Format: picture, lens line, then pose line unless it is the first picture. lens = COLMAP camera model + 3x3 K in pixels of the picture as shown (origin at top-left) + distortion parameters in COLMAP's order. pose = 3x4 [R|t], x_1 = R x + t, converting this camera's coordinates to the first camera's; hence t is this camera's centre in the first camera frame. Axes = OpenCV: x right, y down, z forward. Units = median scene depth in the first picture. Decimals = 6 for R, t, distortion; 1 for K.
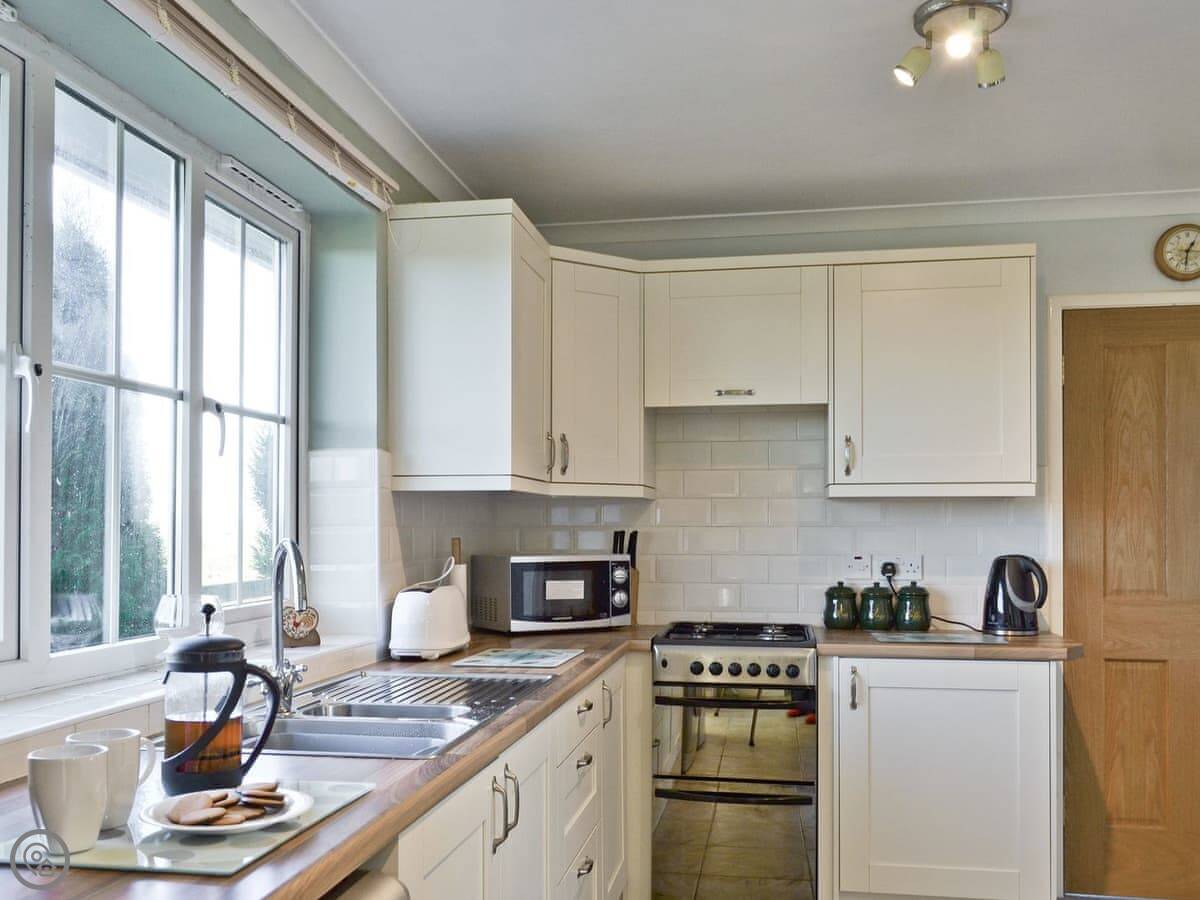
lens RADIAL K [[1139.7, 0, 562.3], [0, 1139.7, 464.1], [0, 0, 1]] dist [0.046998, -0.138067]
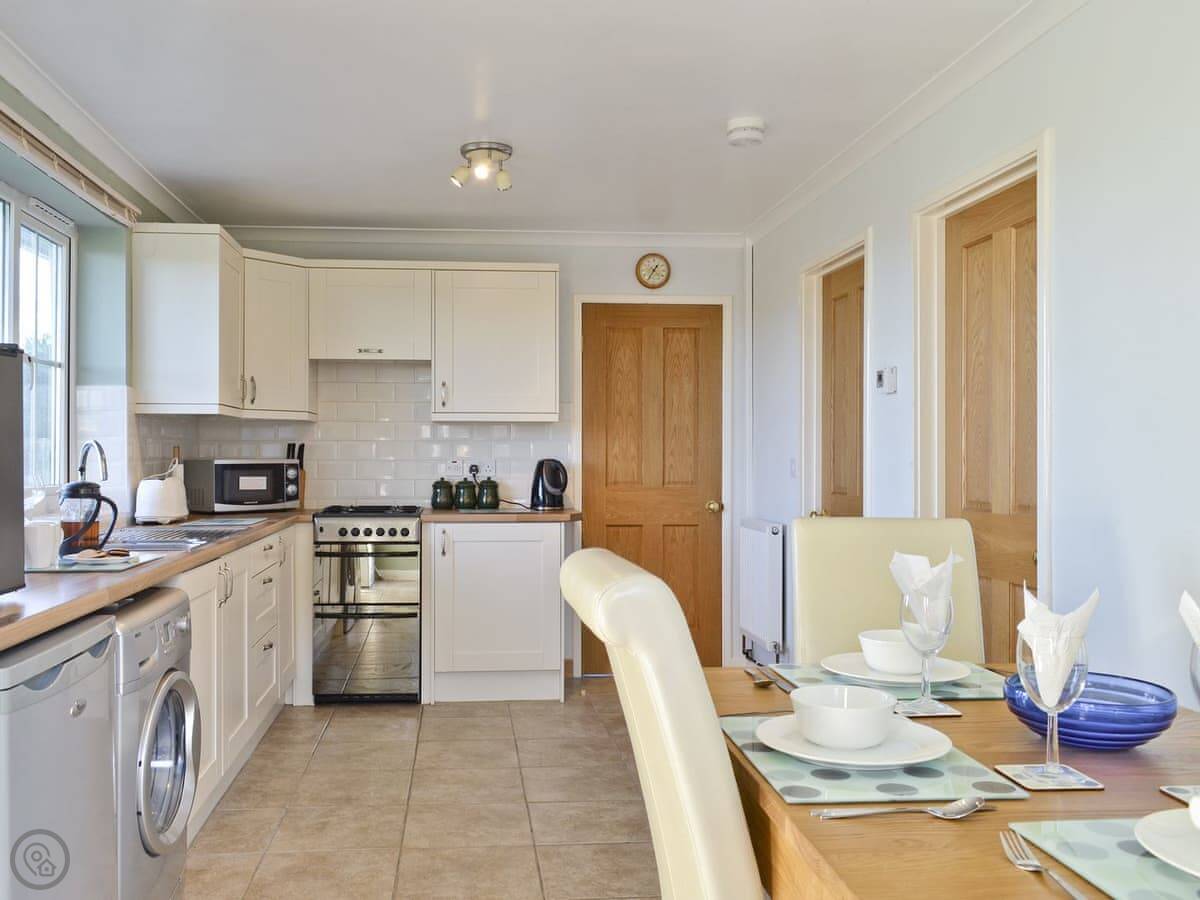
lens RADIAL K [[1139.7, 0, 562.3], [0, 1139.7, 464.1], [0, 0, 1]] dist [0.046998, -0.138067]
pose [[0.961238, -0.000562, 0.275718, -0.020784], [-0.016604, 0.998065, 0.059919, -0.008232], [-0.275218, -0.062174, 0.959369, -0.526361]]
